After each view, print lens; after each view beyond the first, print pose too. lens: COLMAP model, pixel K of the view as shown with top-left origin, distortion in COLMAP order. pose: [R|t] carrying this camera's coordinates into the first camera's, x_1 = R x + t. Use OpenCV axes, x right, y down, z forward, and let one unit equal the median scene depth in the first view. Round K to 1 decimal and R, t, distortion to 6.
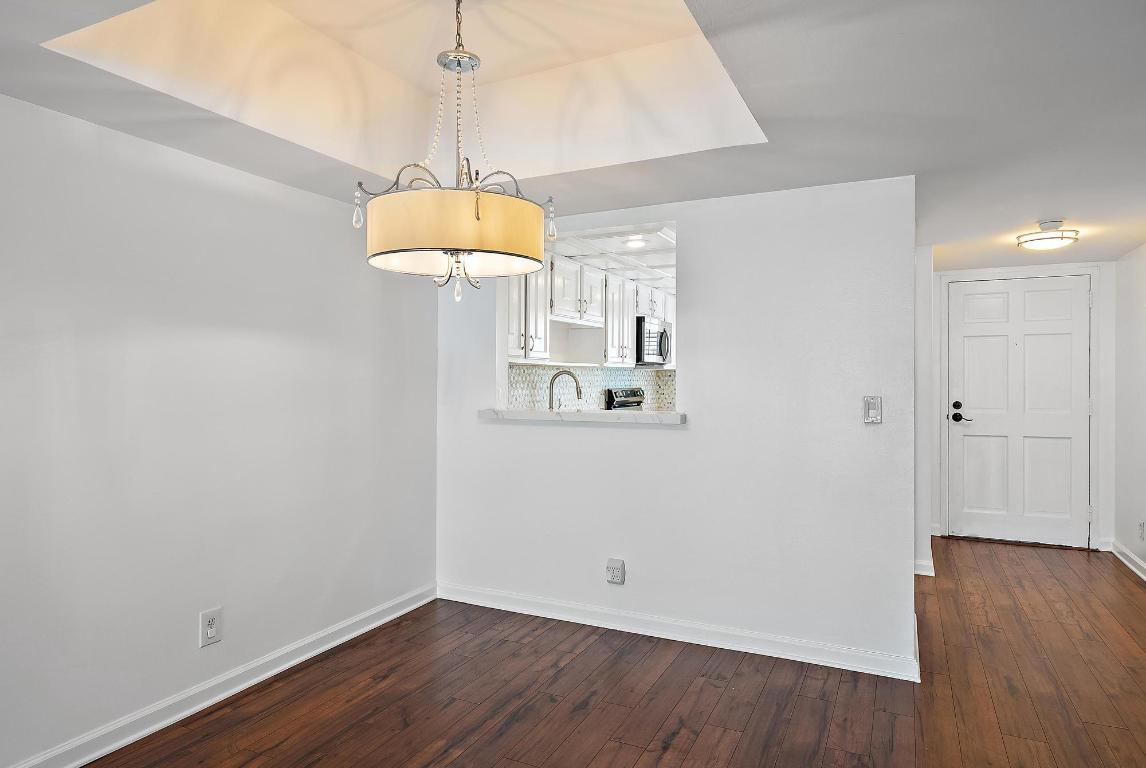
lens RADIAL K [[693.6, 0, 574.0], [0, 693.6, 377.8], [0, 0, 1]] dist [0.008043, 0.000772]
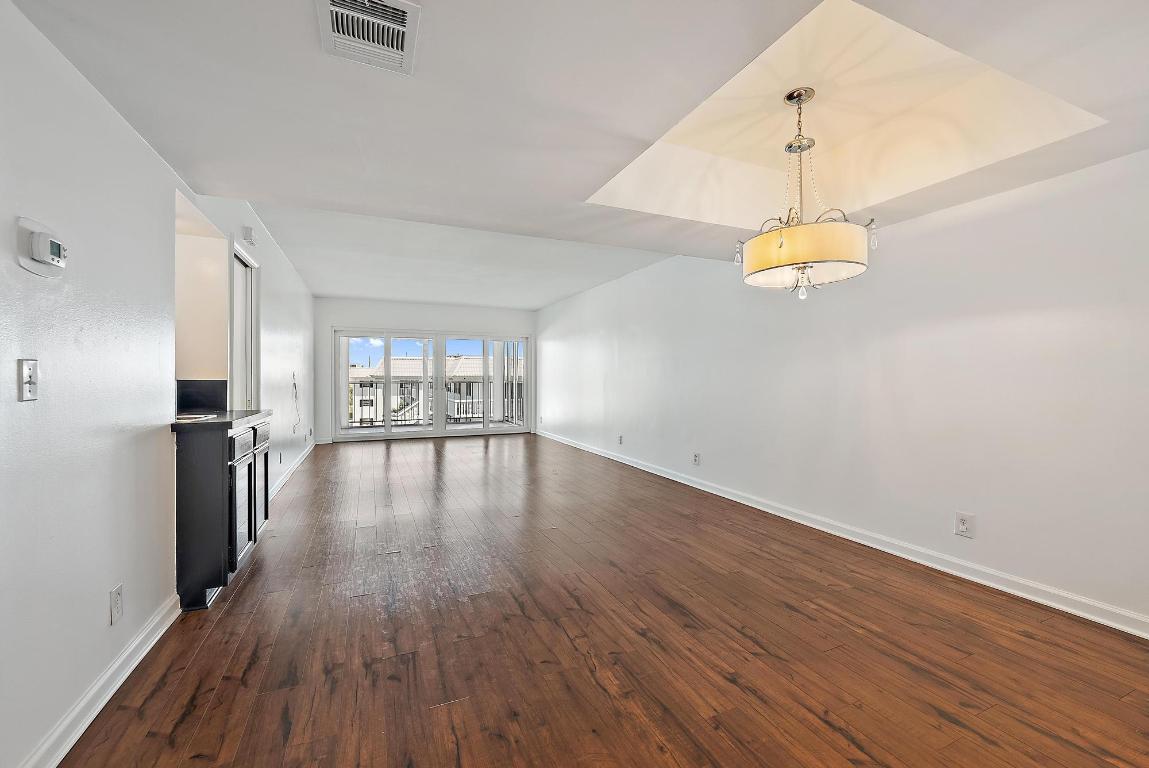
lens RADIAL K [[447.3, 0, 573.8], [0, 447.3, 379.5], [0, 0, 1]] dist [-0.001296, -0.000466]
pose [[-0.640215, 0.008269, -0.768151, 0.726973], [0.002324, 0.999958, 0.008828, 0.045646], [0.768192, 0.003867, -0.640208, 0.988277]]
